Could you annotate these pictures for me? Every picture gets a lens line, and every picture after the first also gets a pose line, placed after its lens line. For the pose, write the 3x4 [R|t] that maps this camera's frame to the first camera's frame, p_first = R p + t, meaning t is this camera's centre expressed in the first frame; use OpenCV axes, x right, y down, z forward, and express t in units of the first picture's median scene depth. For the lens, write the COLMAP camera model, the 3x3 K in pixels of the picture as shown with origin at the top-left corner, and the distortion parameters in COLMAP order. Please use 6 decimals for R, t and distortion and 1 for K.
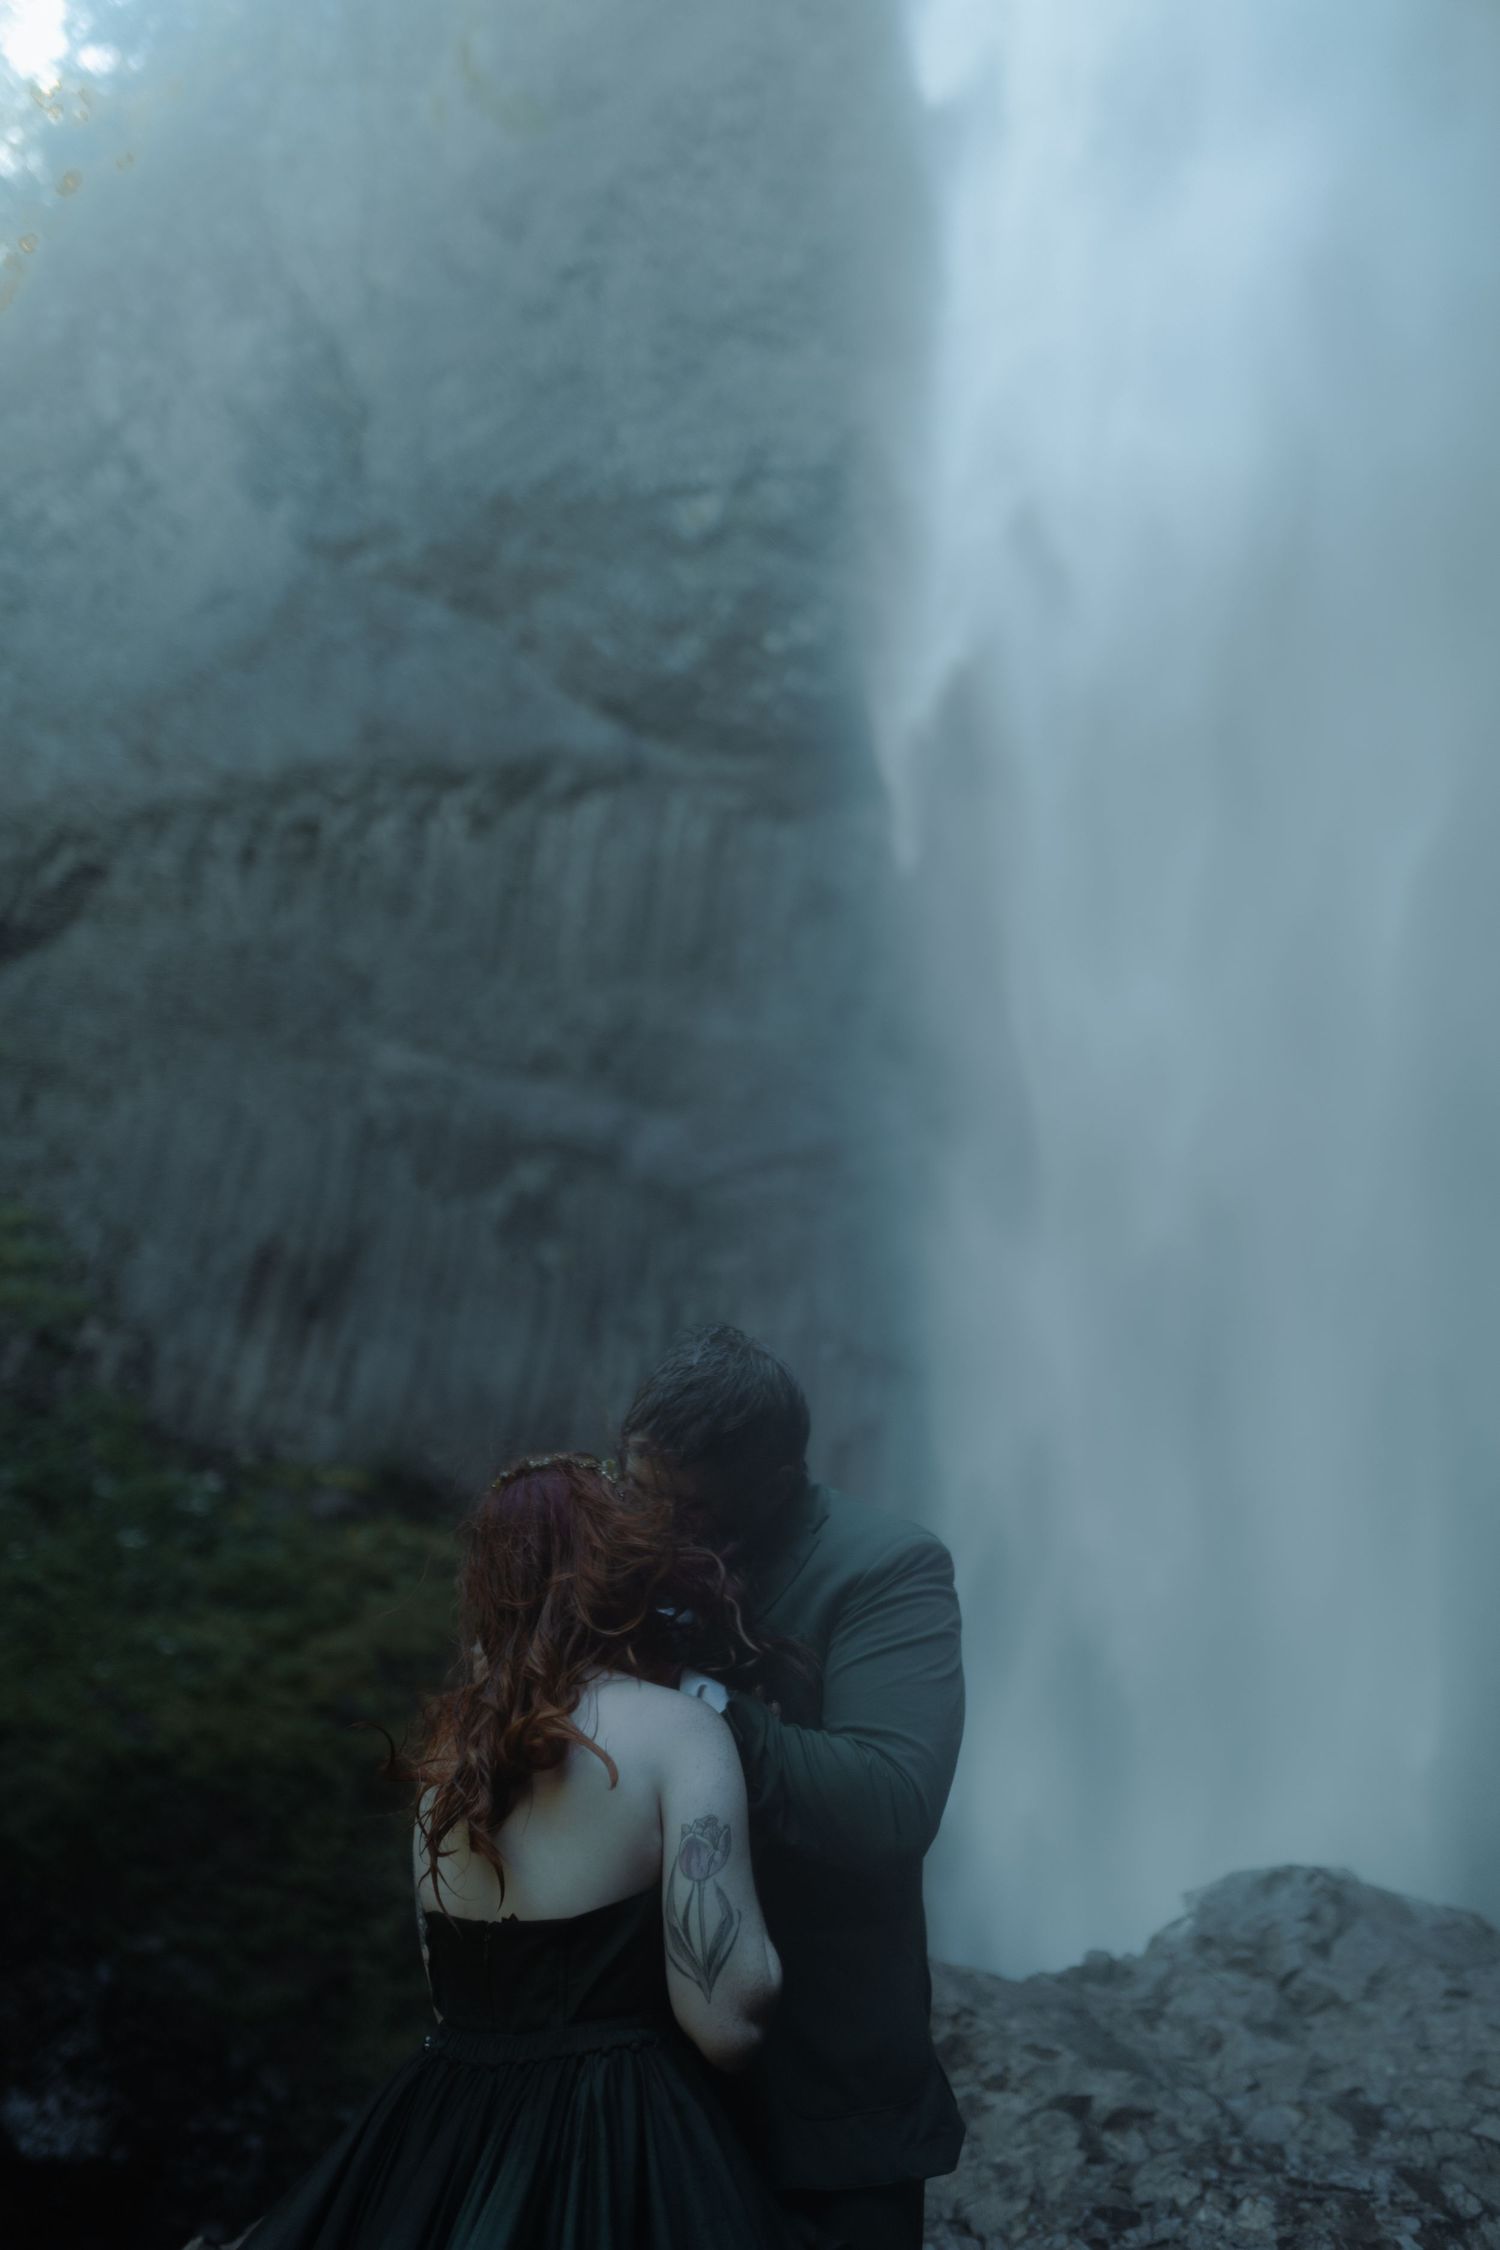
lens RADIAL K [[2183.7, 0, 759.8], [0, 2183.7, 1118.4], [0, 0, 1]] dist [0.004575, 0.000000]
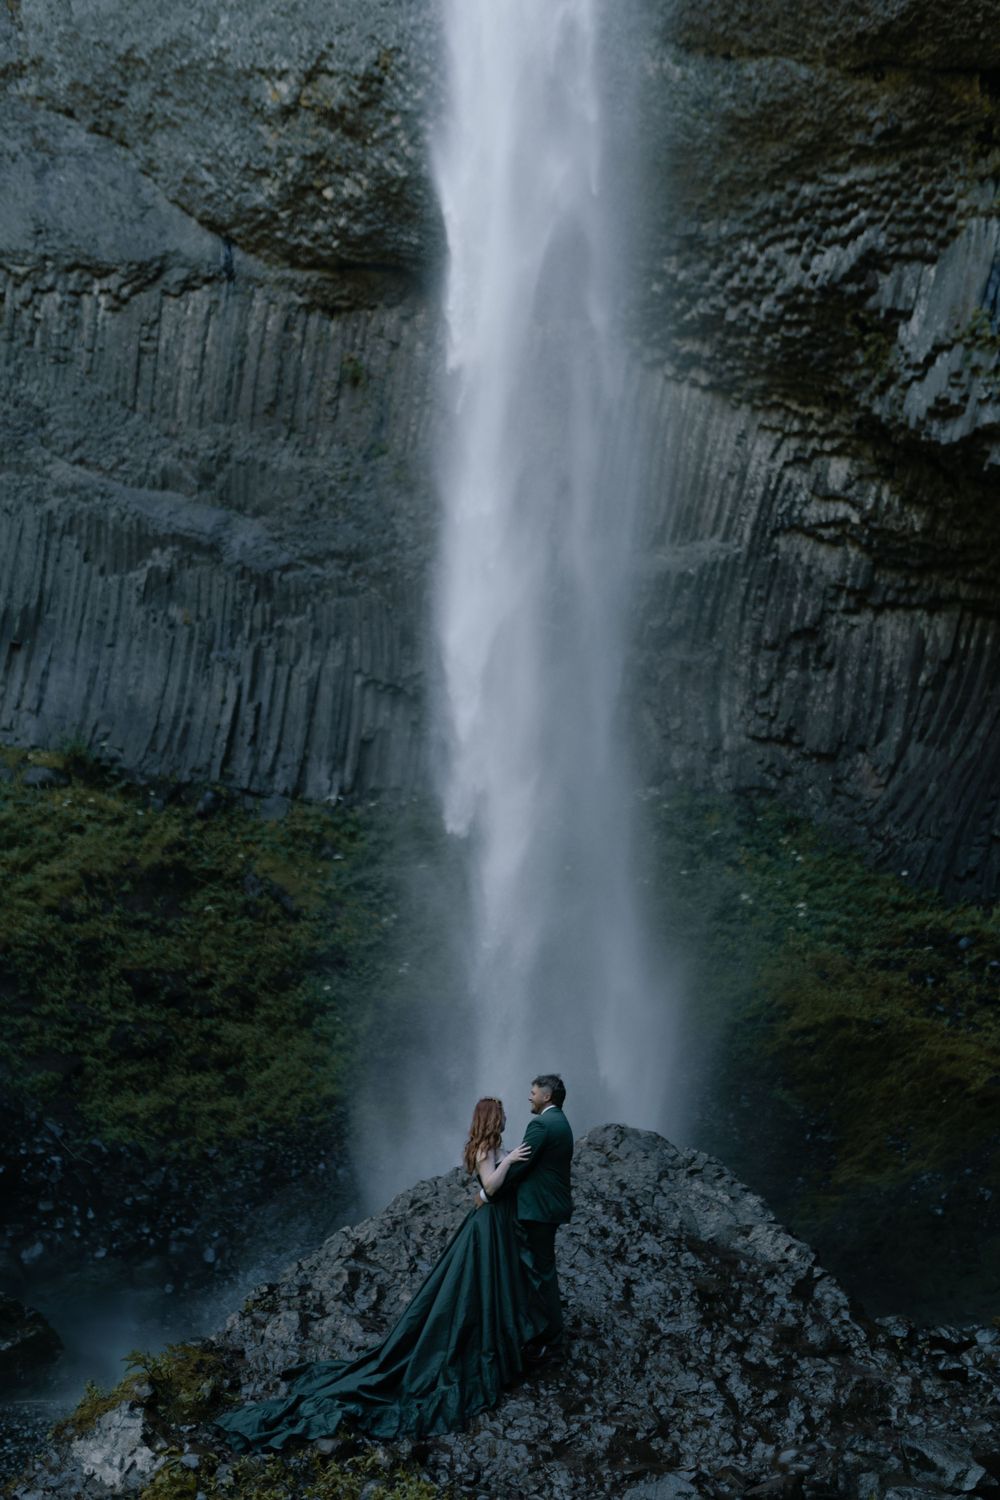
lens RADIAL K [[1607.9, 0, 512.1], [0, 1607.9, 789.4], [0, 0, 1]] dist [0.007002, 0.000000]
pose [[0.988039, 0.010143, 0.153871, -0.076552], [-0.044945, 0.973453, 0.224430, -0.175142], [-0.147509, -0.228661, 0.962266, -0.322396]]
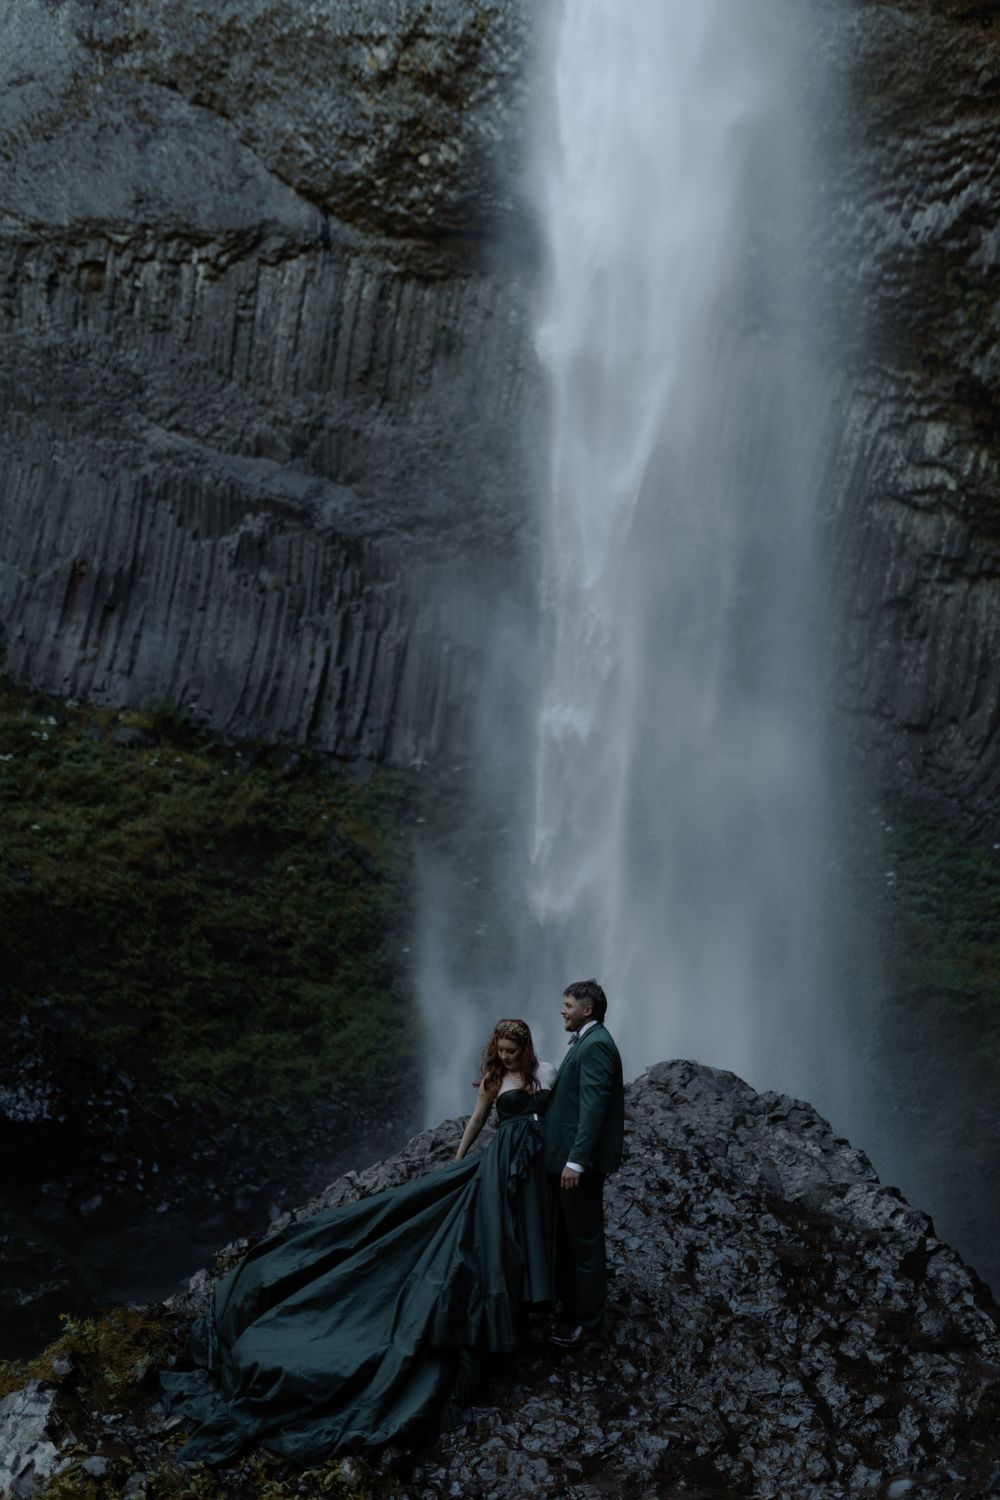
lens RADIAL K [[1534.5, 0, 532.3], [0, 1534.5, 788.1], [0, 0, 1]] dist [0.008048, 0.000000]
pose [[0.993917, 0.026681, 0.106851, -0.046472], [-0.050863, 0.971749, 0.230470, -0.113928], [-0.097683, -0.234502, 0.967195, -0.222010]]
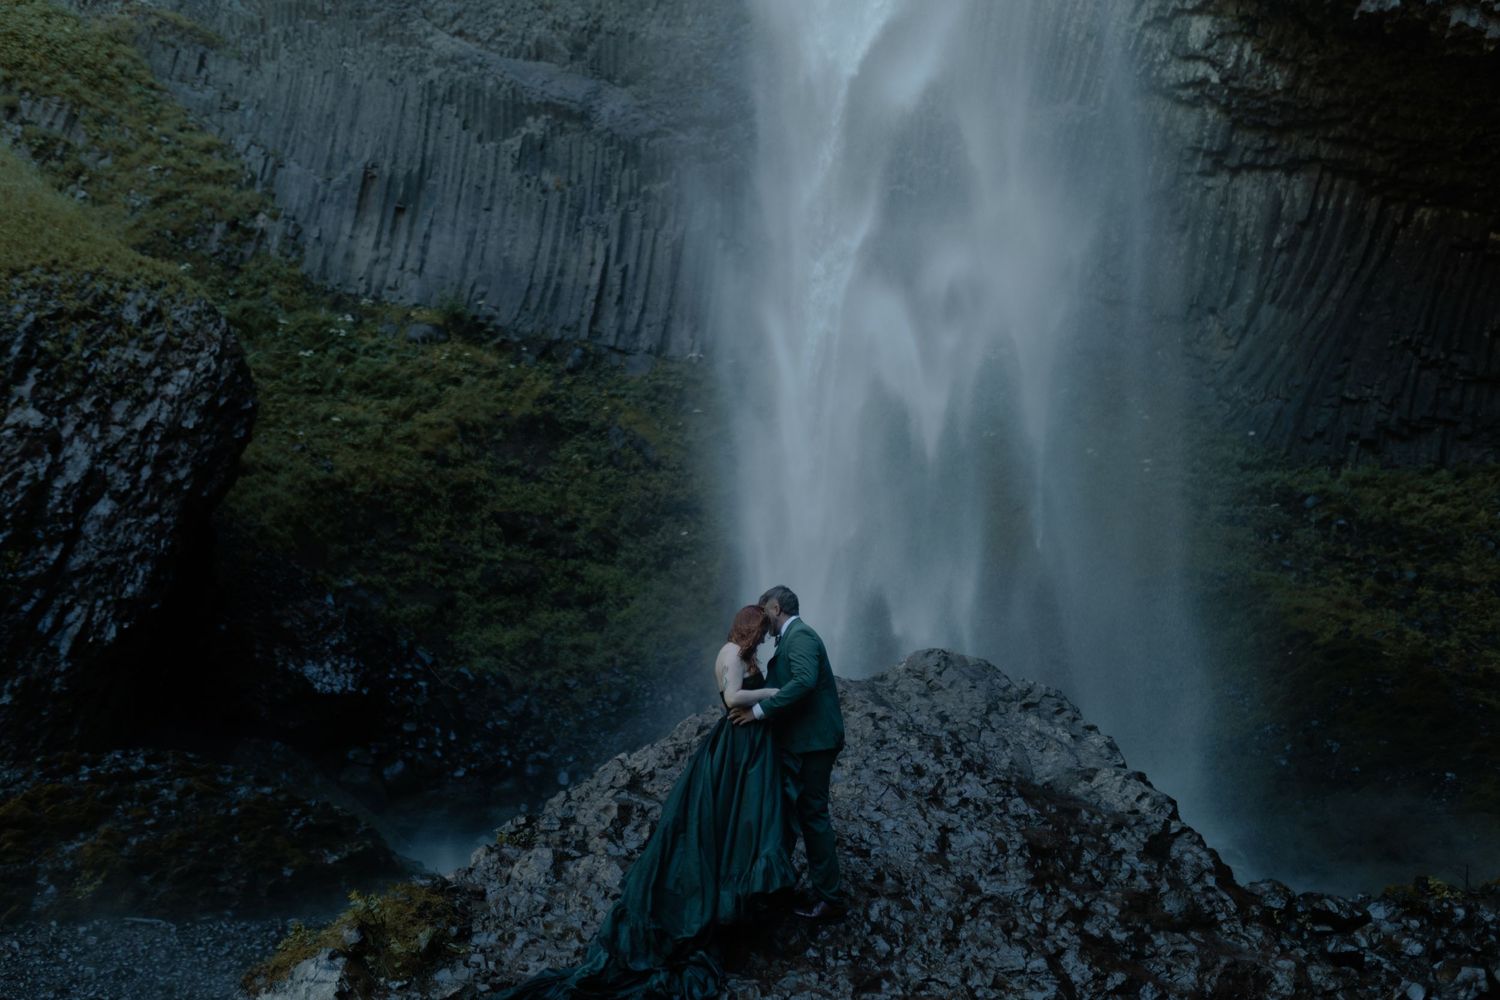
lens RADIAL K [[1455.8, 0, 740.3], [0, 1455.8, 487.8], [0, 0, 1]] dist [0.004575, 0.000000]
pose [[0.997836, 0.016130, 0.063744, -0.042097], [-0.034897, 0.951557, 0.305487, -0.115831], [-0.055728, -0.307050, 0.950060, -0.214391]]
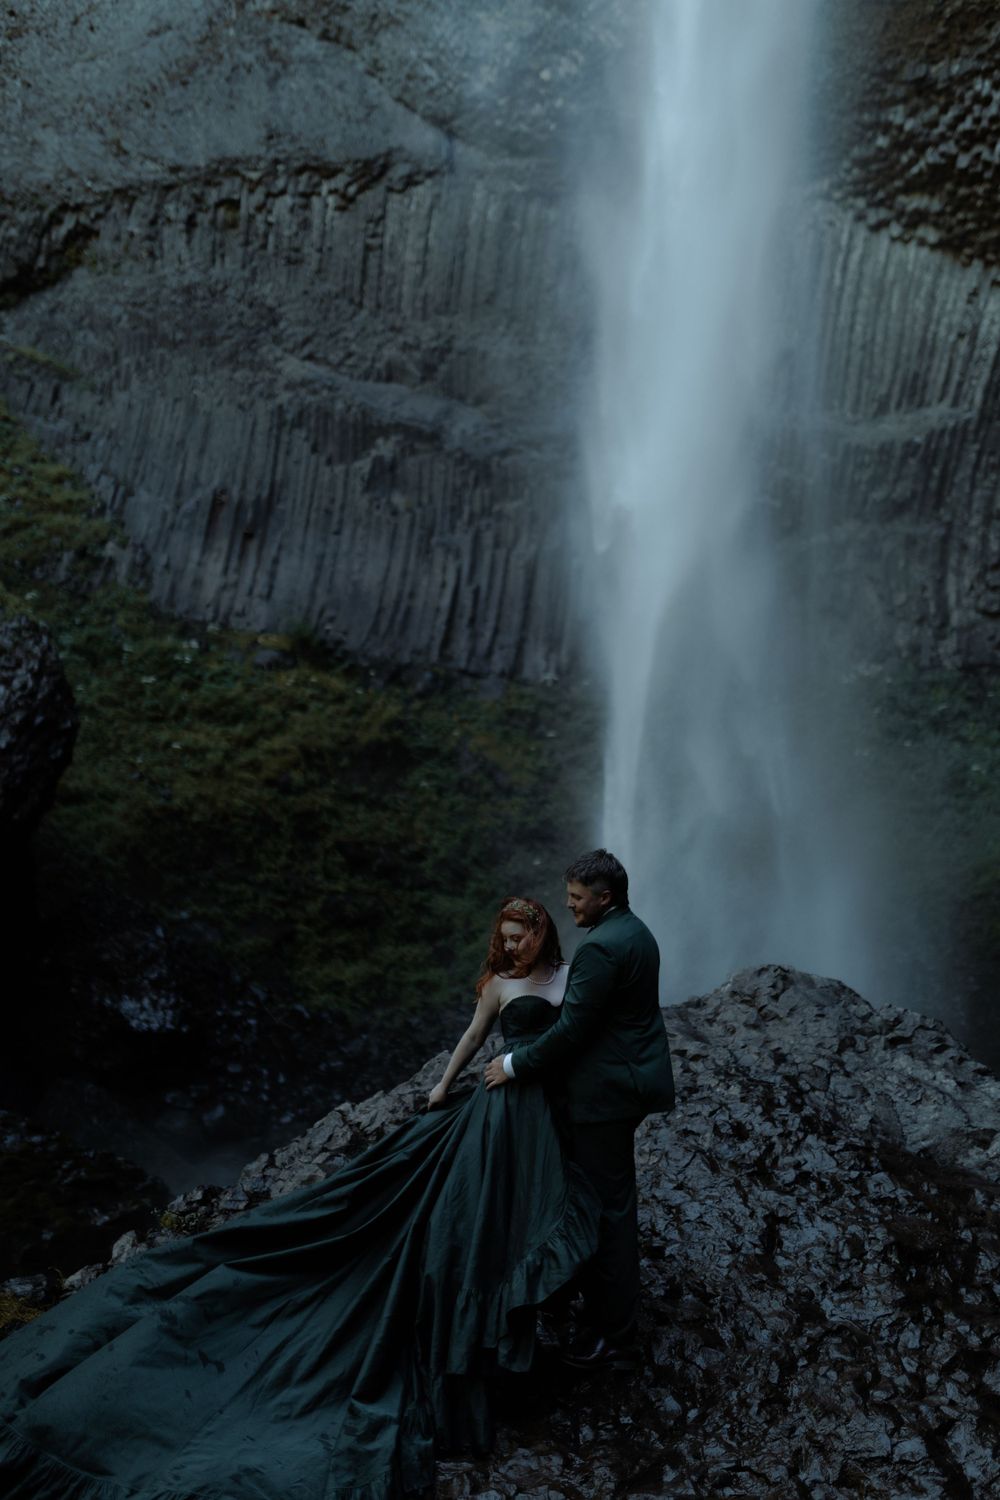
lens RADIAL K [[1455.8, 0, 508.7], [0, 1455.8, 744.5], [0, 0, 1]] dist [0.004575, 0.000000]
pose [[0.999914, 0.008743, -0.009743, -0.010980], [-0.006008, 0.967747, 0.251852, -0.068354], [0.011630, -0.251772, 0.967717, -0.122459]]
